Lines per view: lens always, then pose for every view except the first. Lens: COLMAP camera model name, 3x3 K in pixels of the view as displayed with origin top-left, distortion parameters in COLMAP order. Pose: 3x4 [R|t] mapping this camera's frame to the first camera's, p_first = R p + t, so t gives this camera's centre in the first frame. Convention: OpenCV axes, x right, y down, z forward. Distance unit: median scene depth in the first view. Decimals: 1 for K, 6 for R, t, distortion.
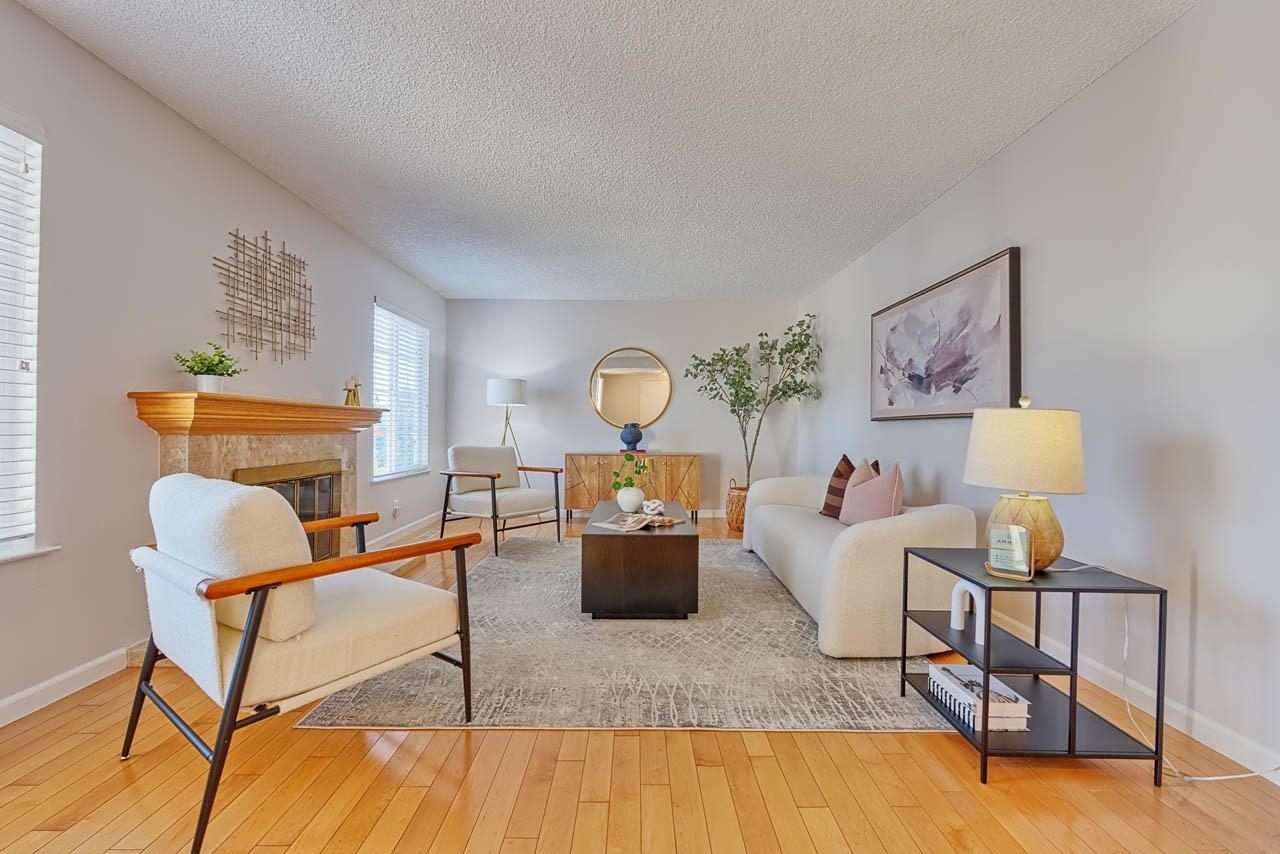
lens RADIAL K [[561.3, 0, 641.0], [0, 561.3, 425.7], [0, 0, 1]] dist [-0.008658, 0.002476]
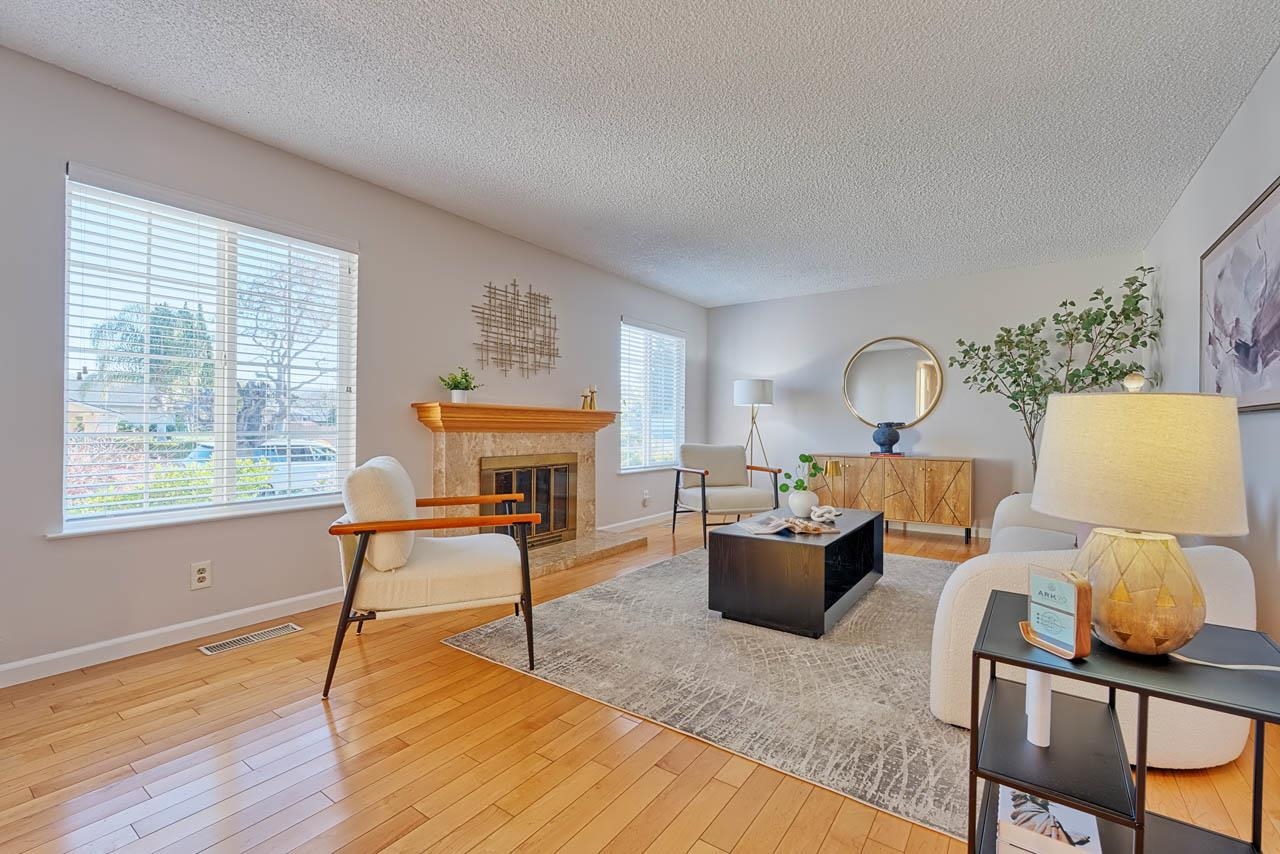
lens RADIAL K [[561.3, 0, 636.2], [0, 561.3, 424.8], [0, 0, 1]] dist [-0.008658, 0.002476]
pose [[0.807872, -0.003731, -0.589347, 0.347488], [0.001953, 0.999991, -0.003653, 0.003442], [0.589355, 0.001800, 0.807872, 0.092902]]
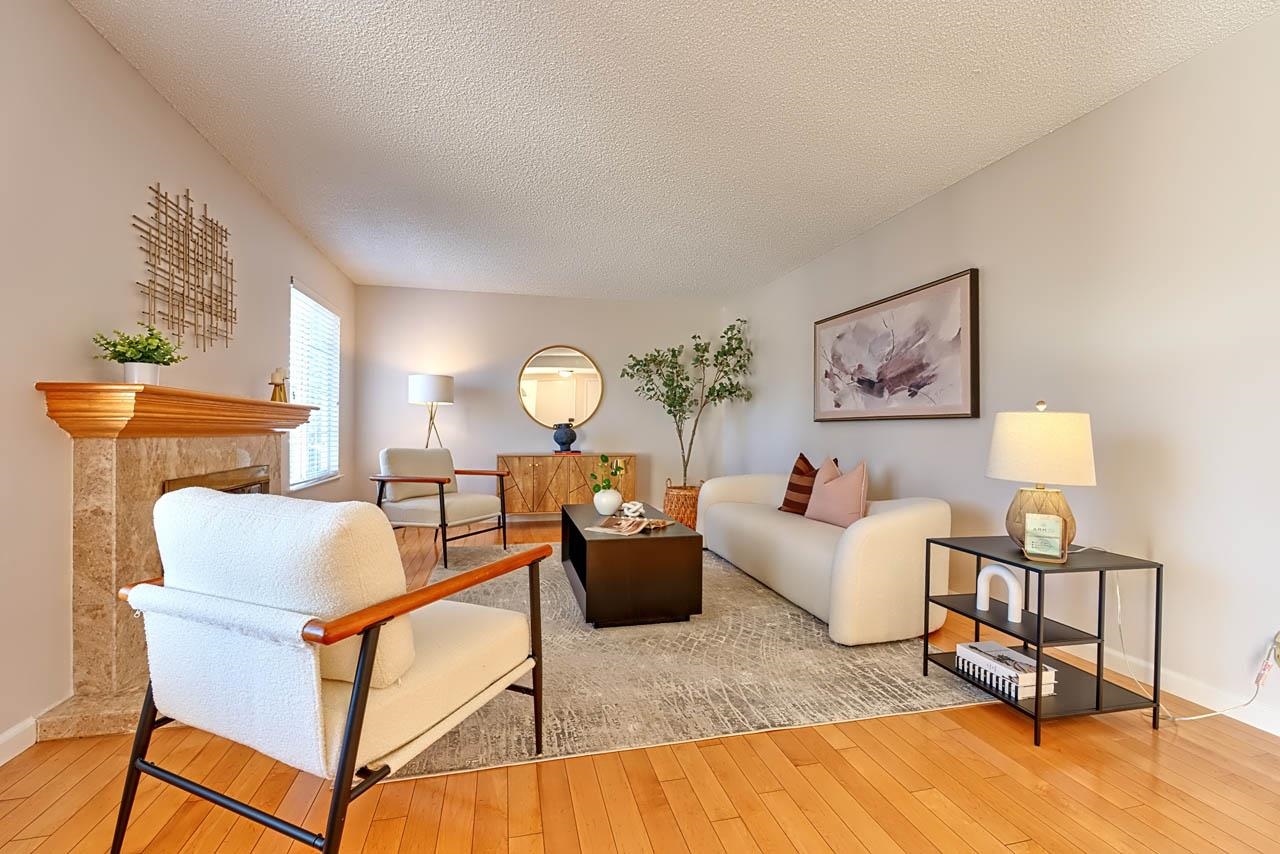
lens RADIAL K [[561.3, 0, 641.6], [0, 561.3, 425.1], [0, 0, 1]] dist [-0.008658, 0.002476]
pose [[0.972801, 0.000627, 0.231642, -0.211424], [-0.000455, 1.000000, -0.000798, -0.001244], [-0.231643, 0.000671, 0.972801, 0.047028]]
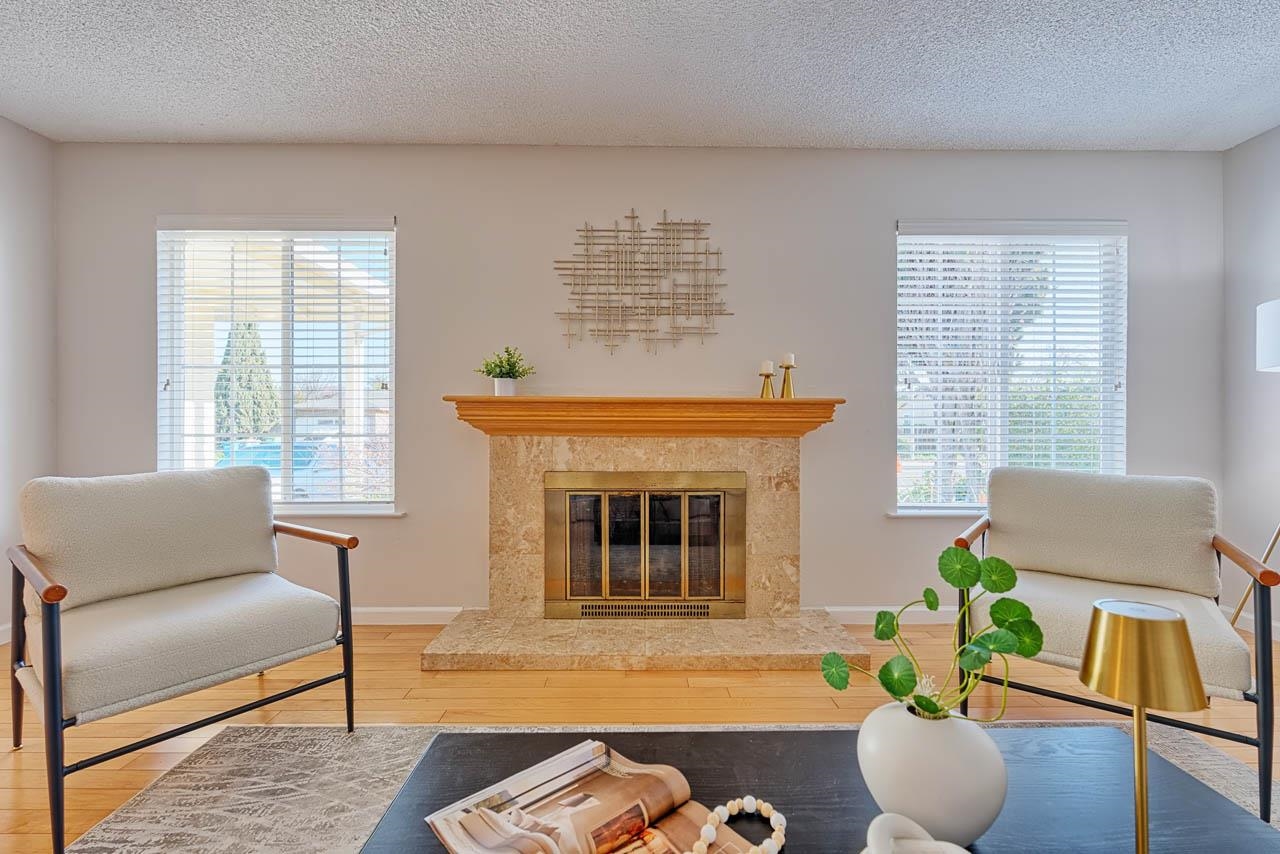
lens RADIAL K [[561.3, 0, 688.1], [0, 561.3, 423.9], [0, 0, 1]] dist [-0.008658, 0.002476]
pose [[-0.003924, -0.005895, -0.999975, 0.222842], [0.002196, 0.999980, -0.005904, 0.001347], [0.999990, -0.002219, -0.003911, 1.089025]]
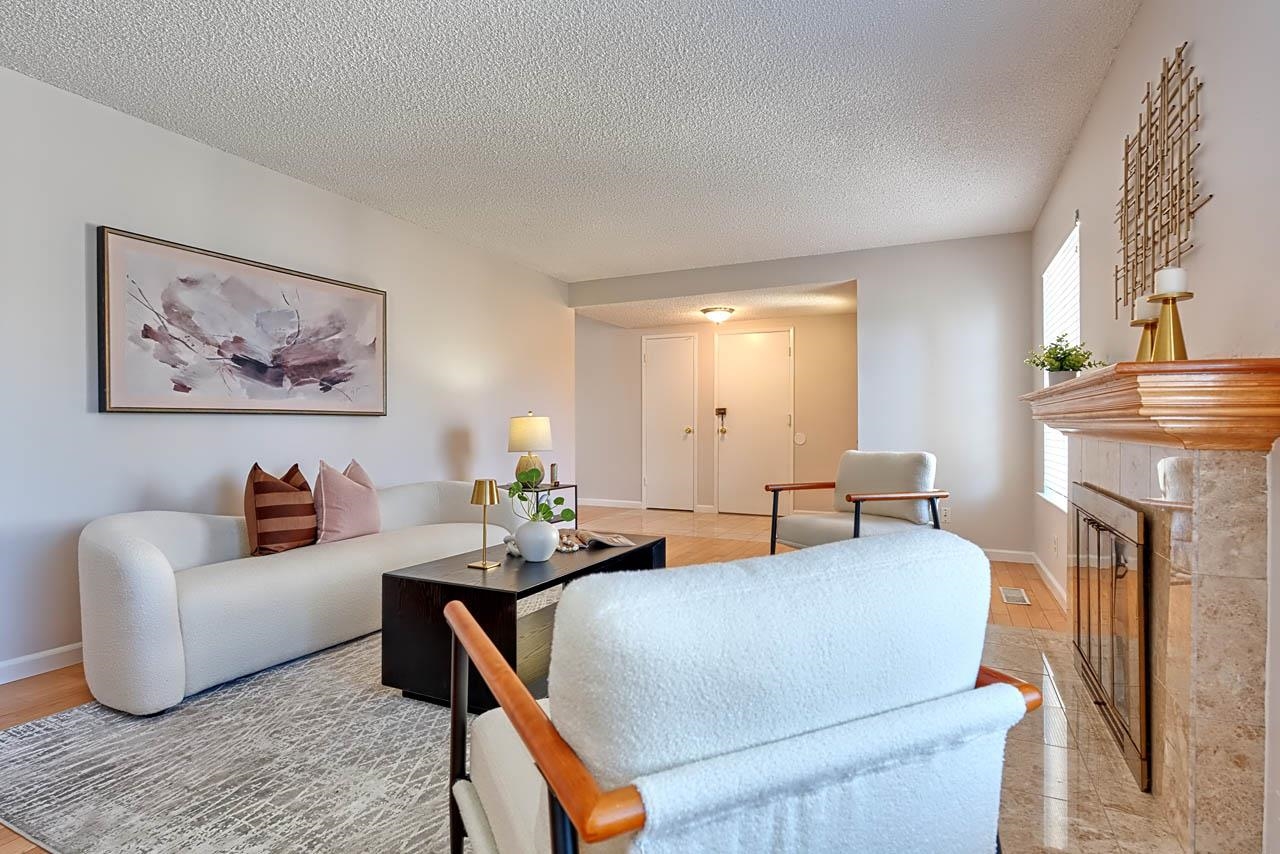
lens RADIAL K [[634.6, 0, 641.4], [0, 634.6, 426.1], [0, 0, 1]] dist [-0.006650, 0.002882]
pose [[-0.899545, -0.006289, 0.436783, -0.484991], [-0.006808, 0.999977, 0.000377, 0.002163], [-0.436776, -0.002635, -0.899567, 1.794009]]
